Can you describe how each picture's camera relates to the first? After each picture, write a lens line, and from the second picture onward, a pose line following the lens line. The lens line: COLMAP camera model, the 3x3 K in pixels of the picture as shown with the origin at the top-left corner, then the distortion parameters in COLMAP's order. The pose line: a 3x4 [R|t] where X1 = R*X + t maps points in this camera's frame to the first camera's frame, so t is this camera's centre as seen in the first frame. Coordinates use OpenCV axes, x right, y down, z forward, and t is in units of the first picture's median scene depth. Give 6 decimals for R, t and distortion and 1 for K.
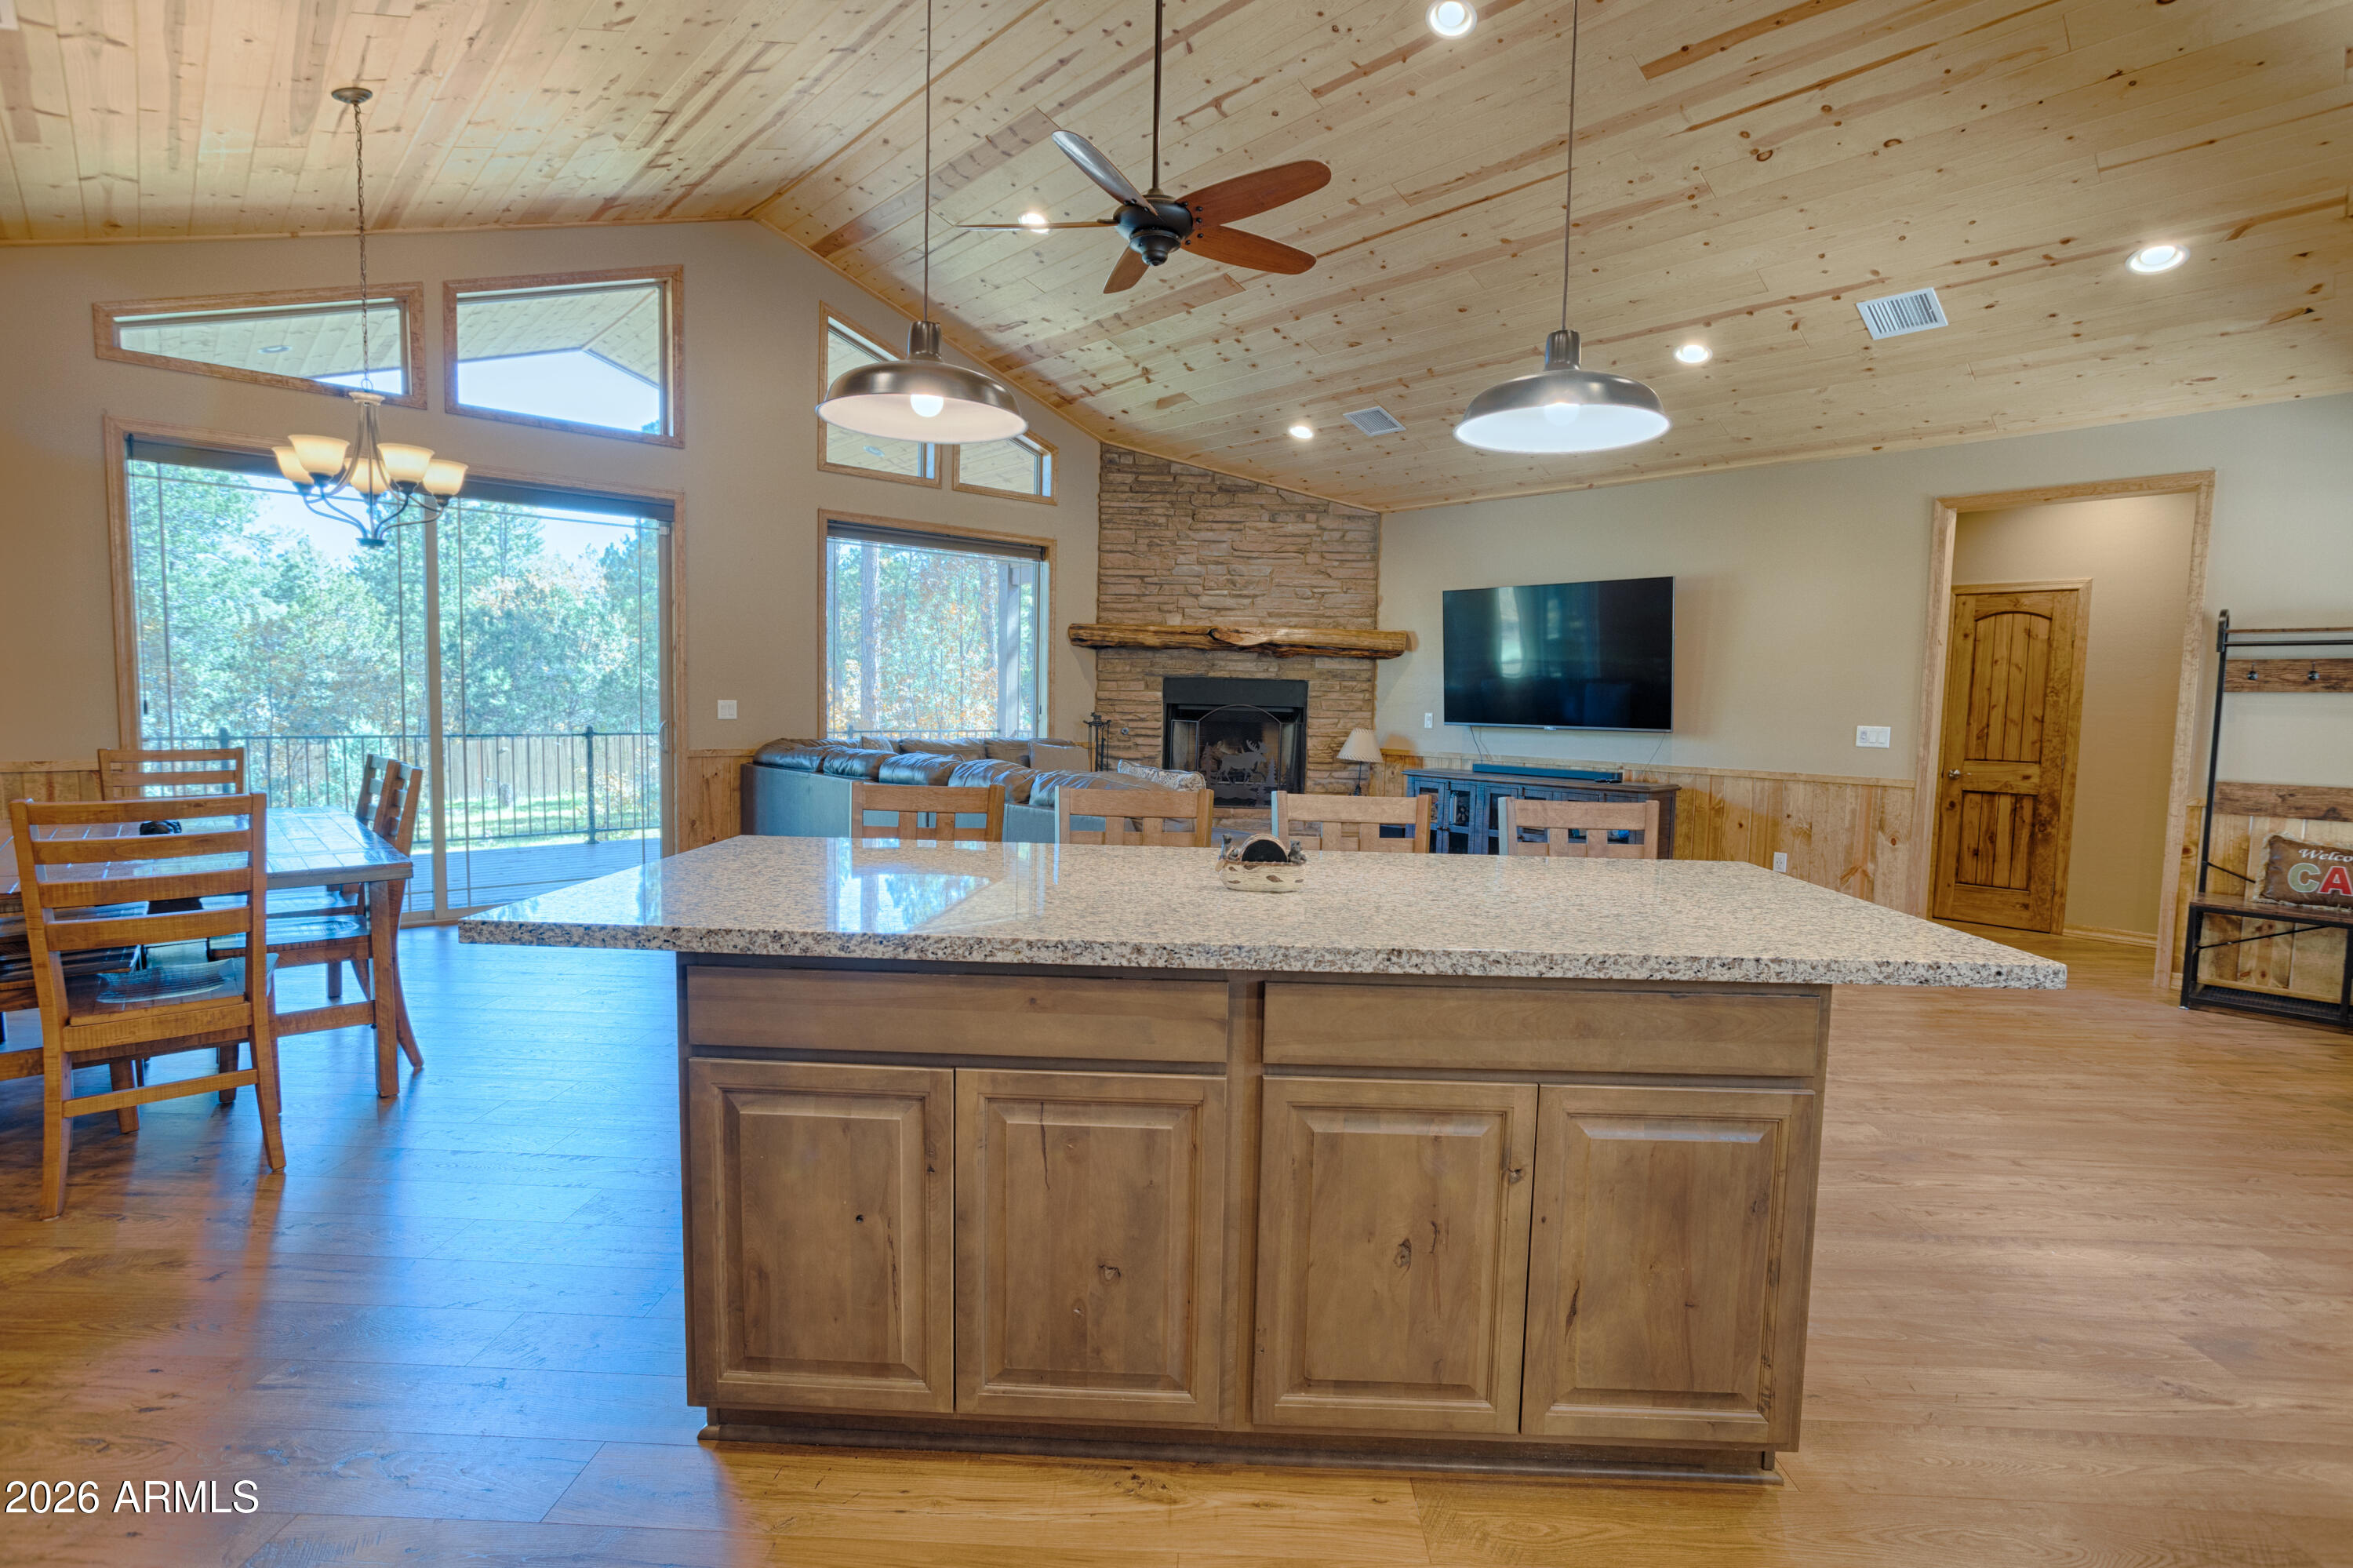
lens RADIAL K [[1139.1, 0, 1176.7], [0, 1139.1, 784.8], [0, 0, 1]] dist [-0.030599, 0.010180]
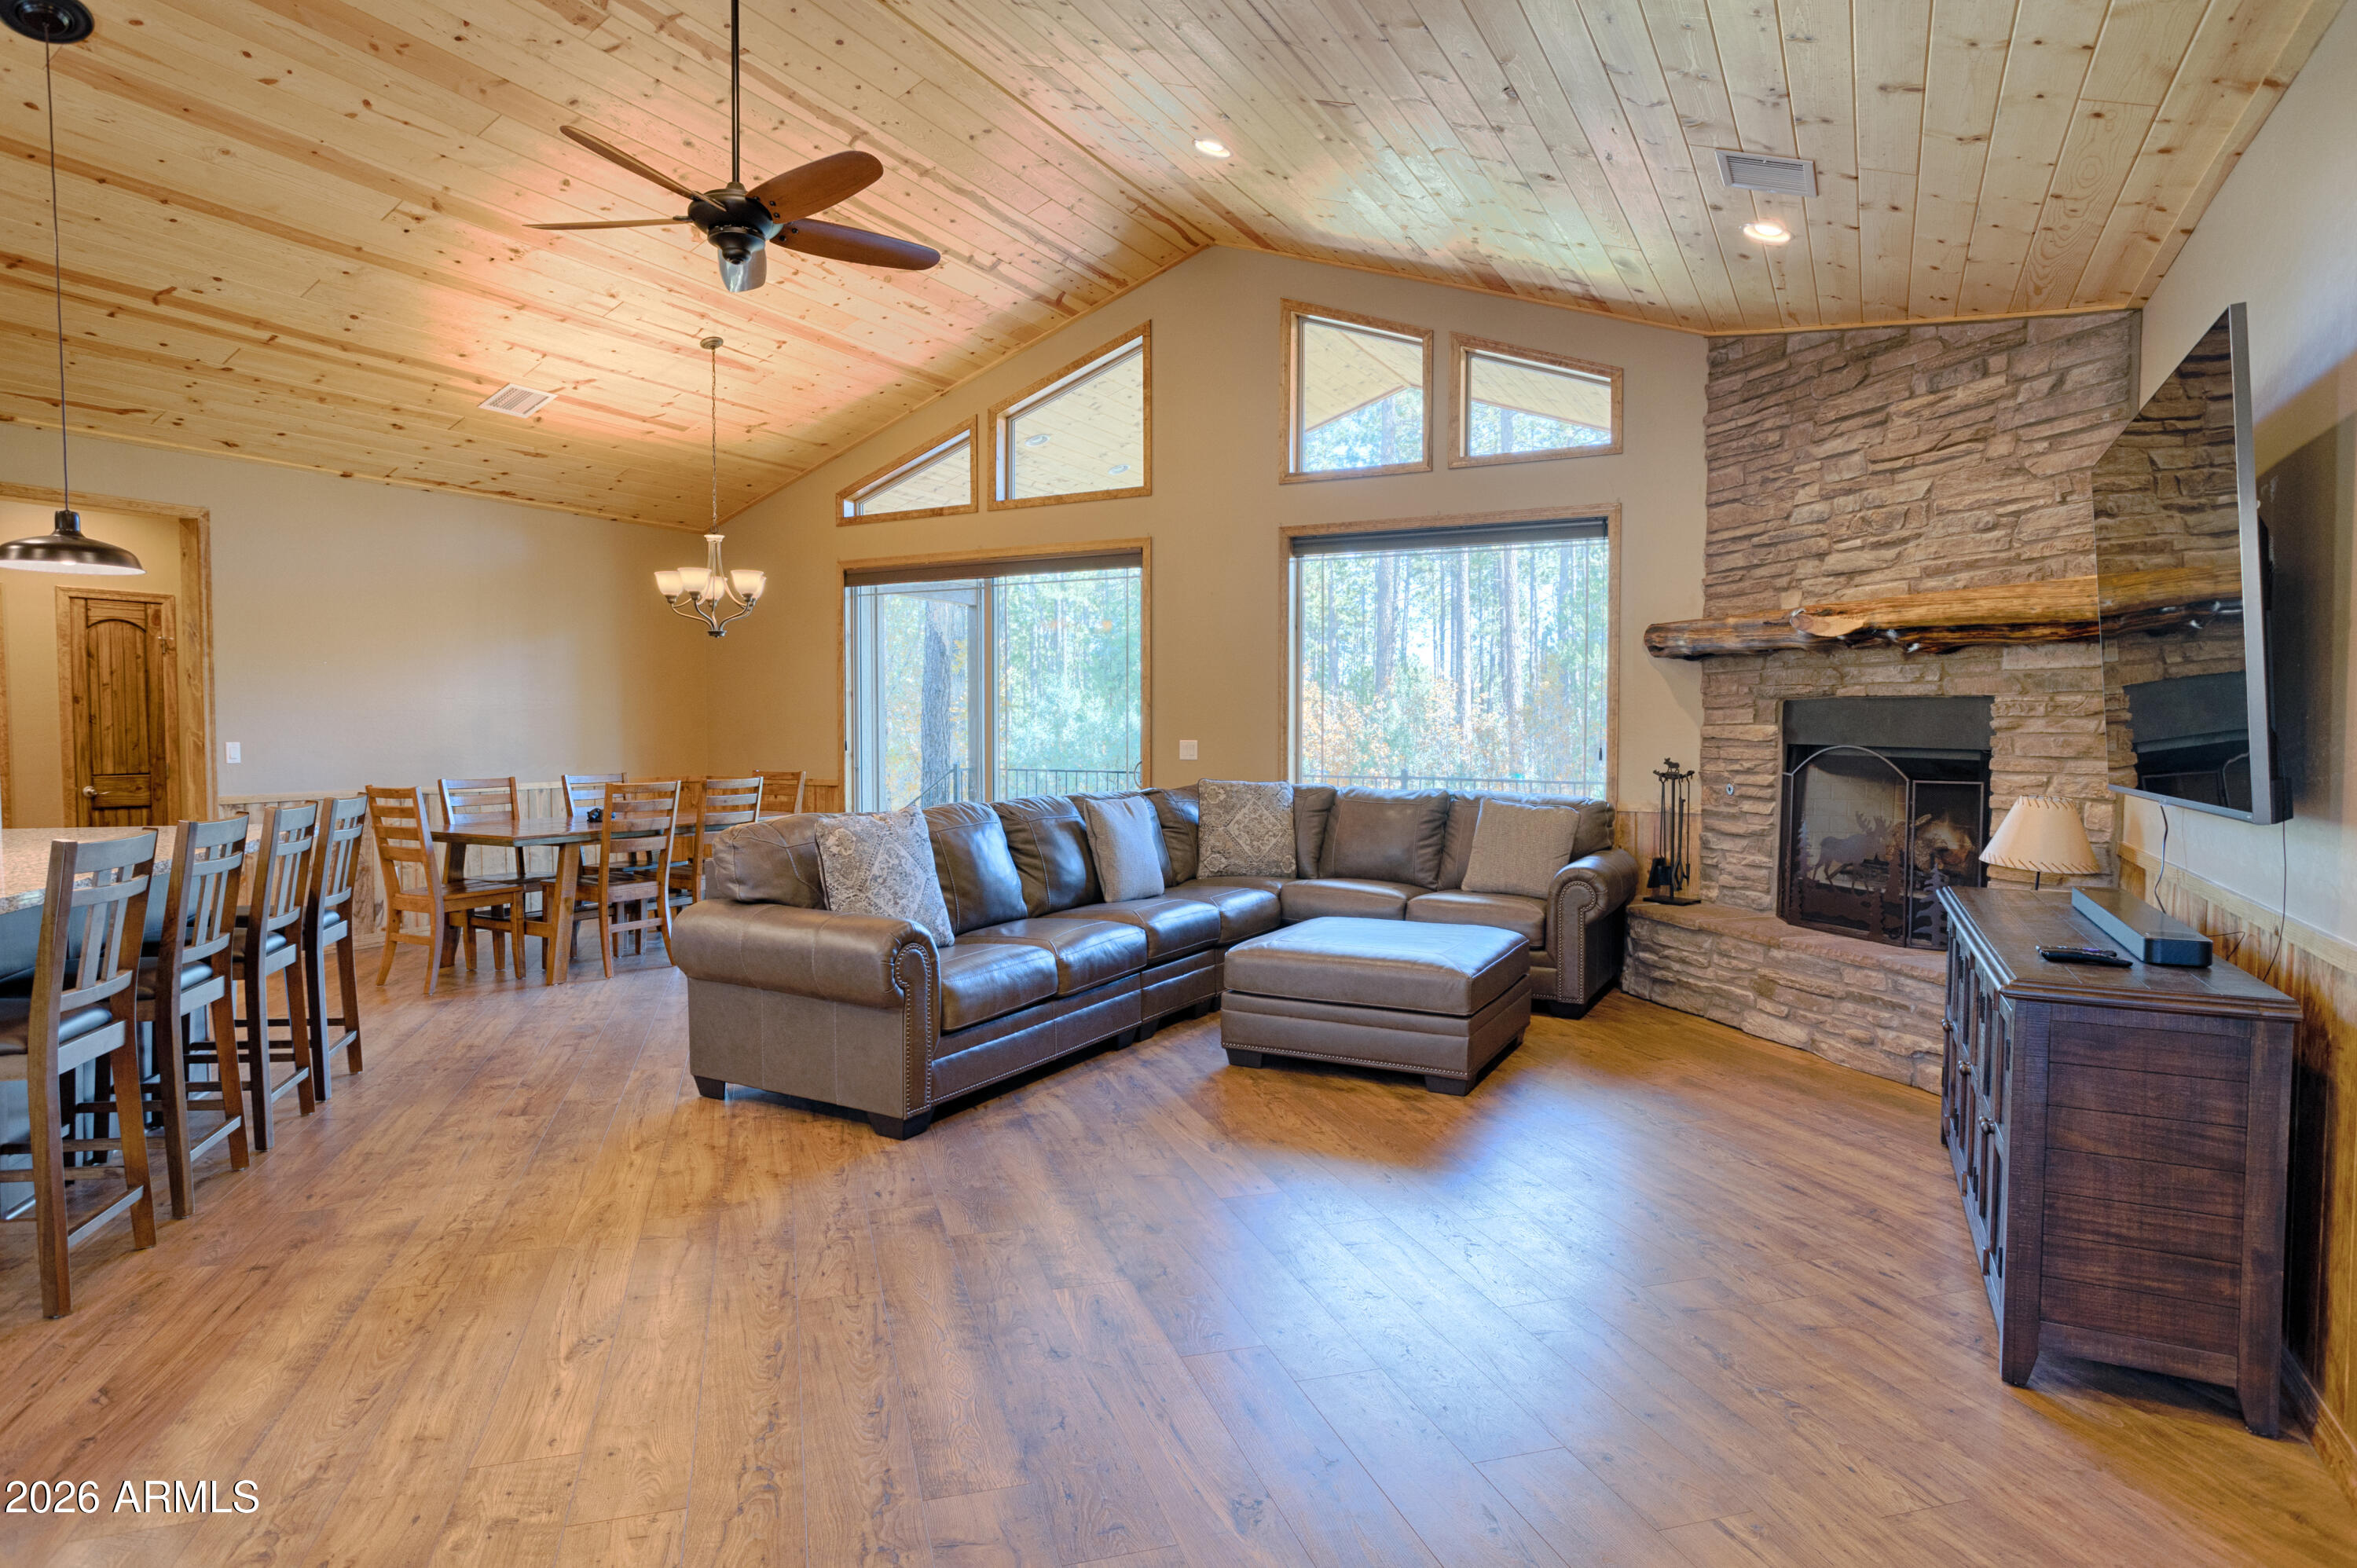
lens RADIAL K [[1315.3, 0, 1159.7], [0, 1315.3, 783.1], [0, 0, 1]] dist [-0.026450, 0.013647]
pose [[0.317727, 0.022780, -0.947909, 0.537387], [-0.070366, 0.997521, 0.000386, -0.029695], [0.945568, 0.066577, 0.318542, 0.491274]]
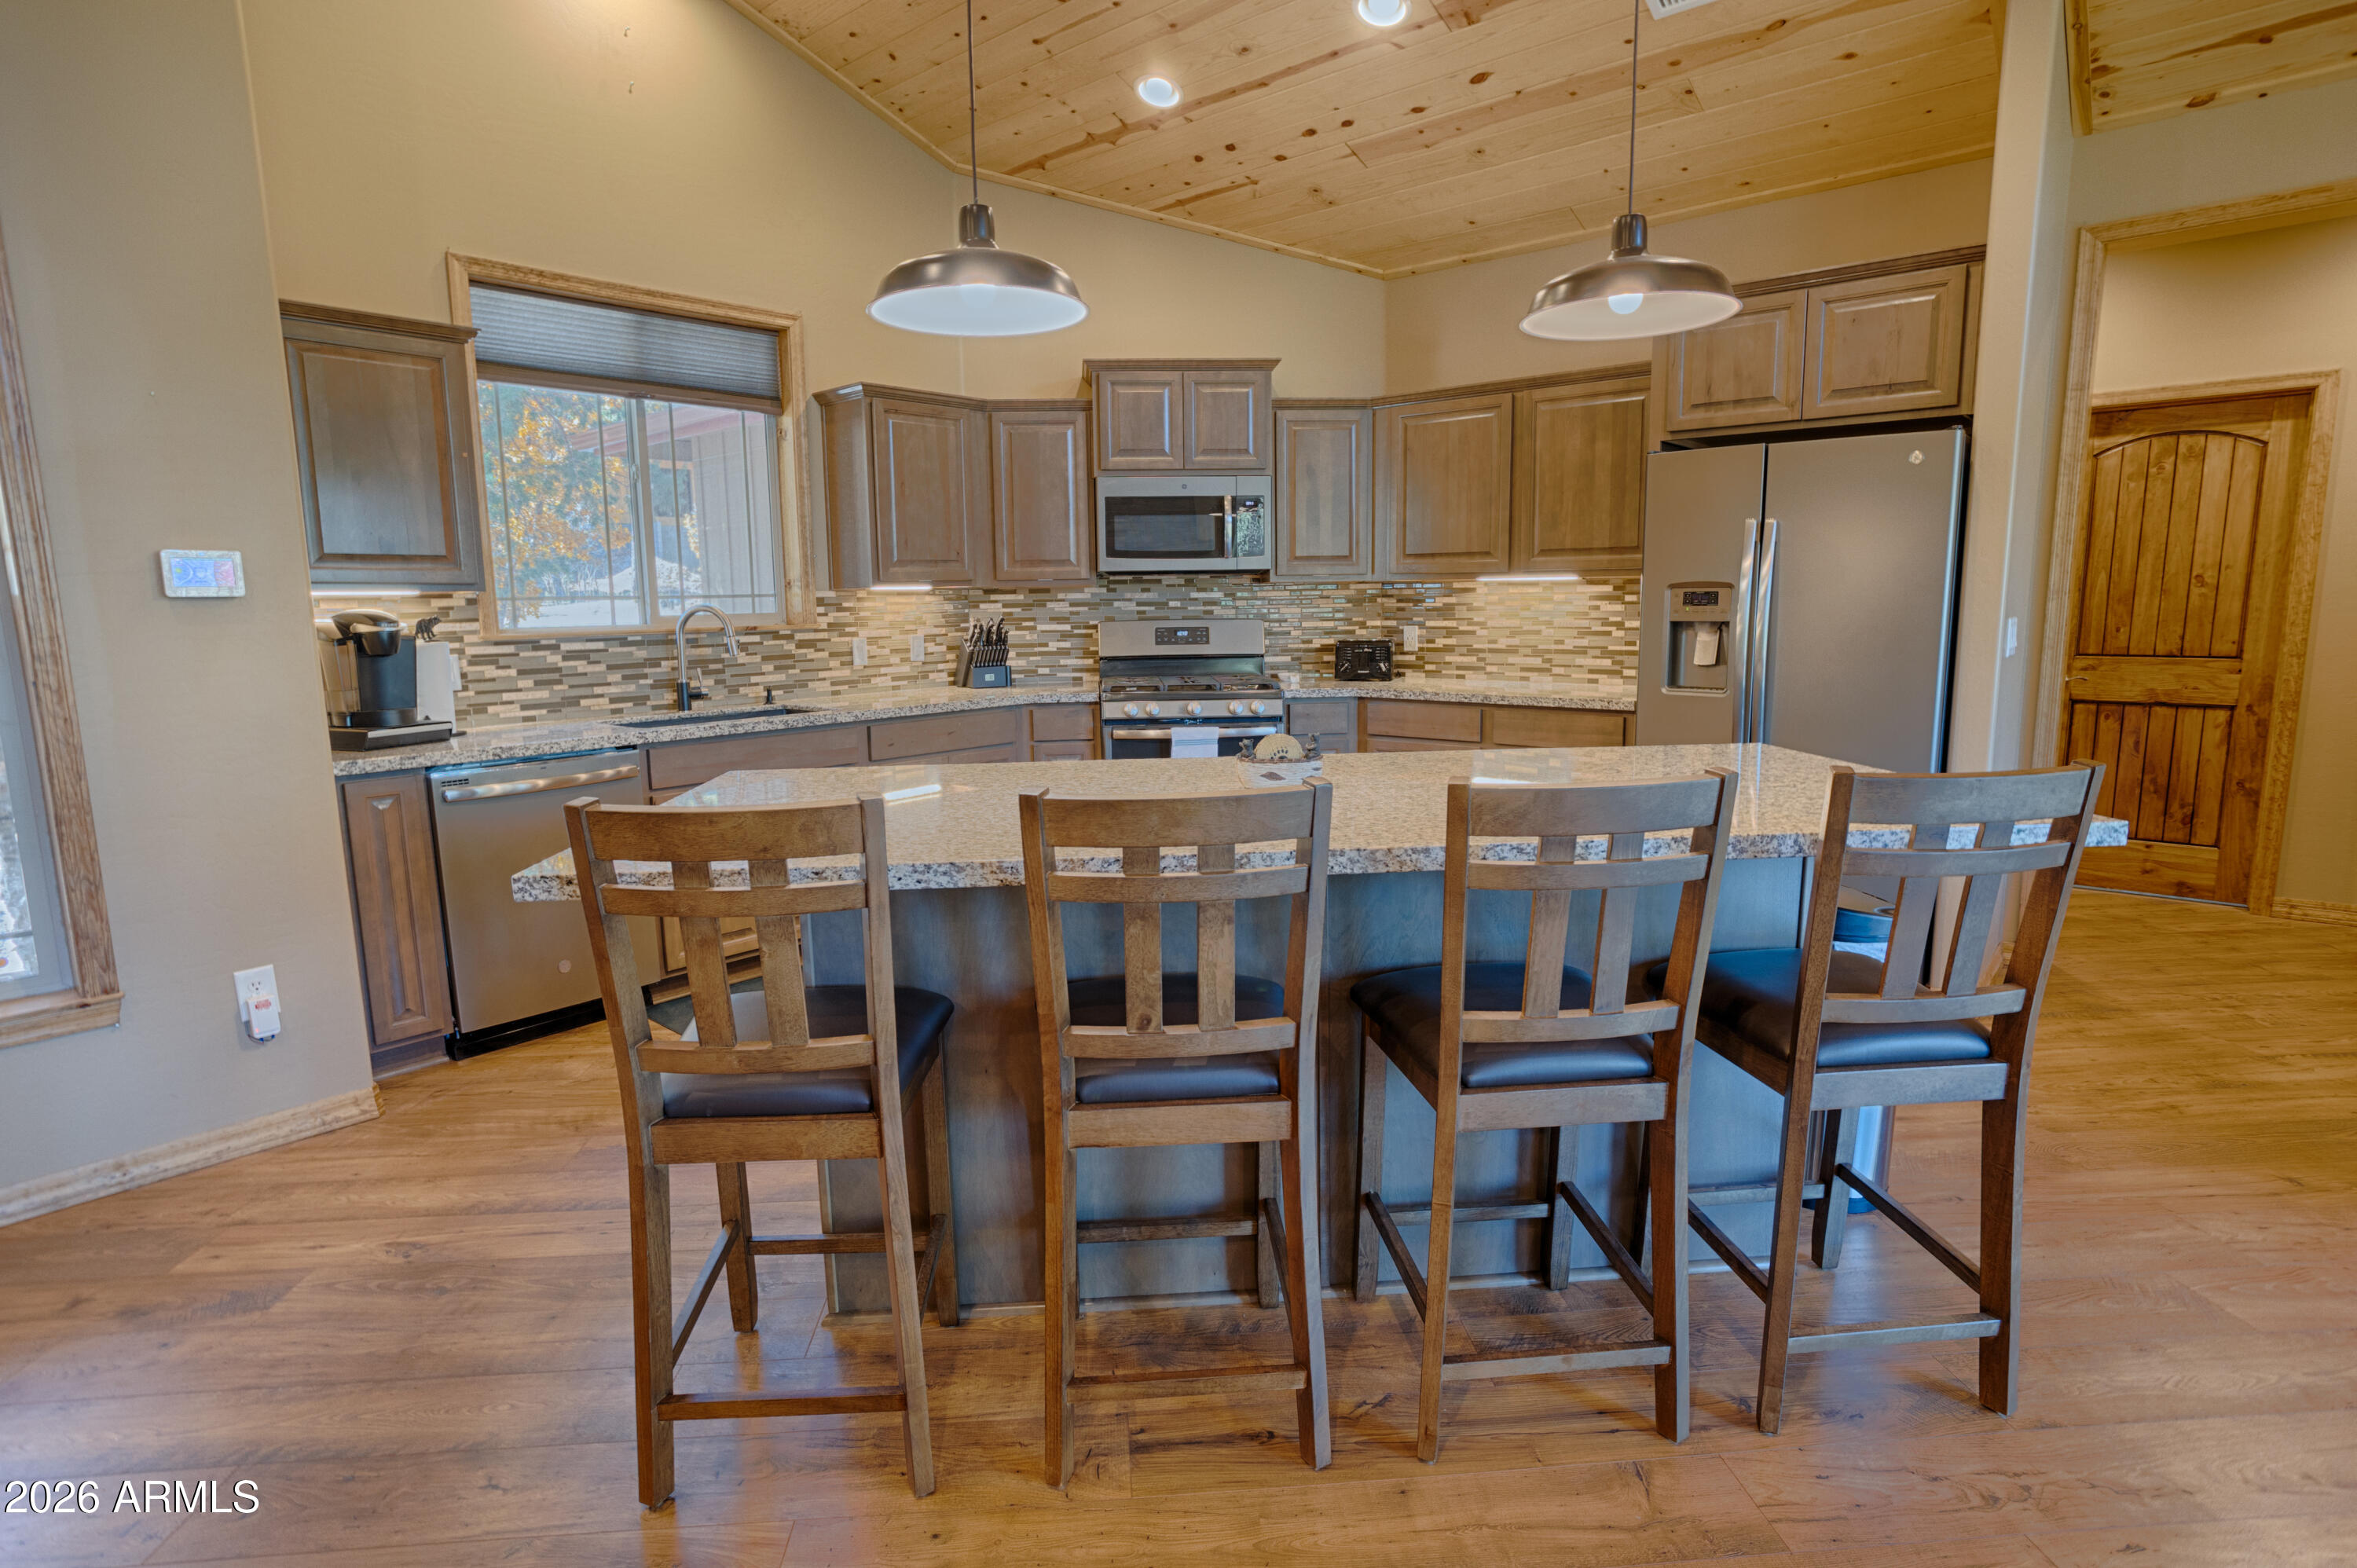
lens RADIAL K [[1163.4, 0, 1146.3], [0, 1163.4, 754.1], [0, 0, 1]] dist [-0.028443, 0.000769]
pose [[-0.996911, 0.010434, -0.077840, 0.074398], [-0.005972, 0.978196, 0.207597, -0.040683], [0.078309, 0.207420, -0.975113, 0.517297]]
